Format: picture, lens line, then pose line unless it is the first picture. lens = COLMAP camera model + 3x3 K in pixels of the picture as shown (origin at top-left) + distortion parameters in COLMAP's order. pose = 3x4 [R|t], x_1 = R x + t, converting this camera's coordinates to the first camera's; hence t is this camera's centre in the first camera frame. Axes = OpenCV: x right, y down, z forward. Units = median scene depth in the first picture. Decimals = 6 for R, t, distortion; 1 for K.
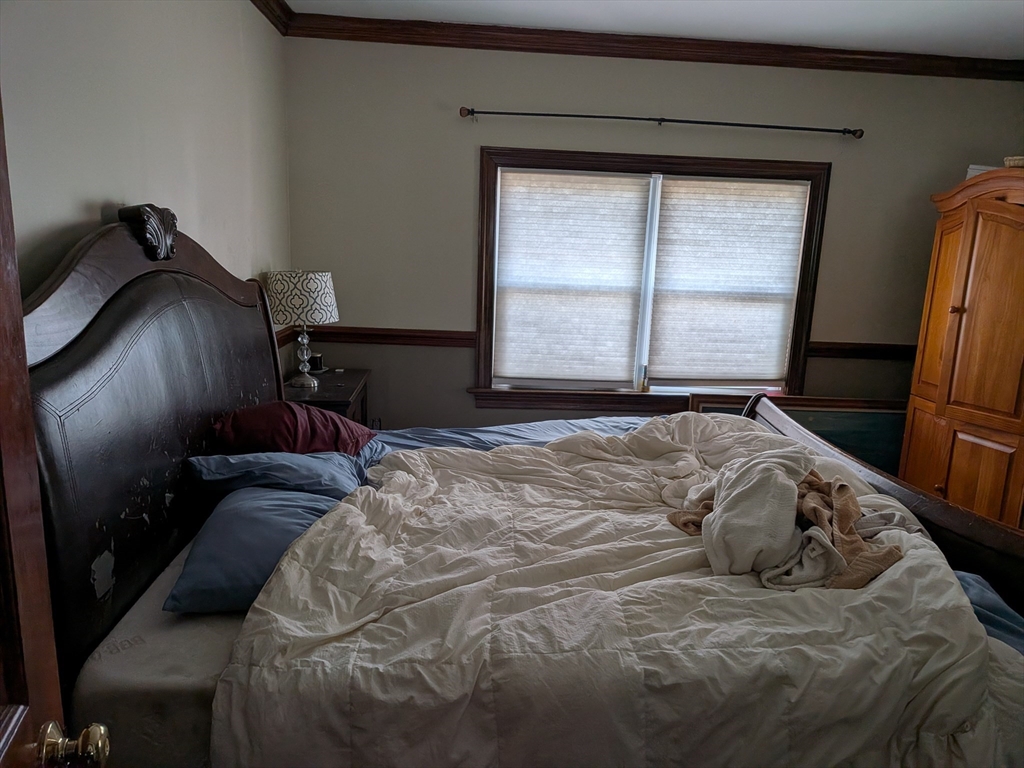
lens RADIAL K [[730.6, 0, 509.9], [0, 730.6, 381.3], [0, 0, 1]] dist [0.064515, -0.095615]
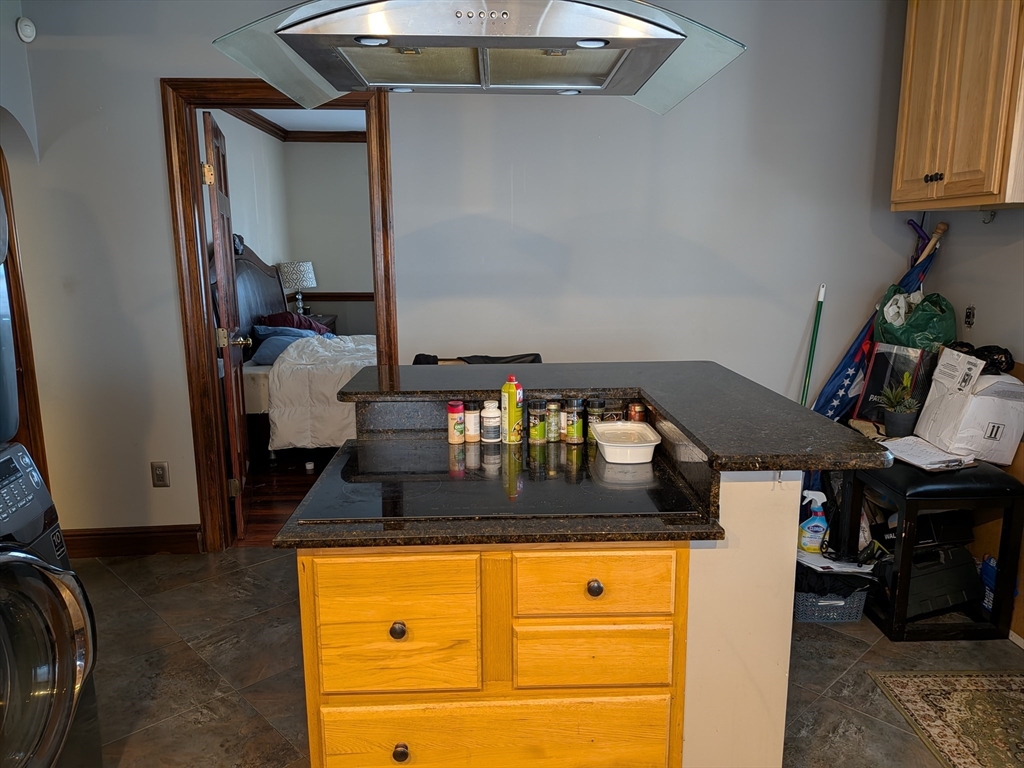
lens RADIAL K [[730.6, 0, 509.9], [0, 730.6, 381.3], [0, 0, 1]] dist [0.064515, -0.095615]
pose [[0.999131, -0.036385, -0.020320, 0.351545], [0.036161, 0.999282, -0.011273, 0.233692], [0.020716, 0.010529, 0.999730, -1.067682]]
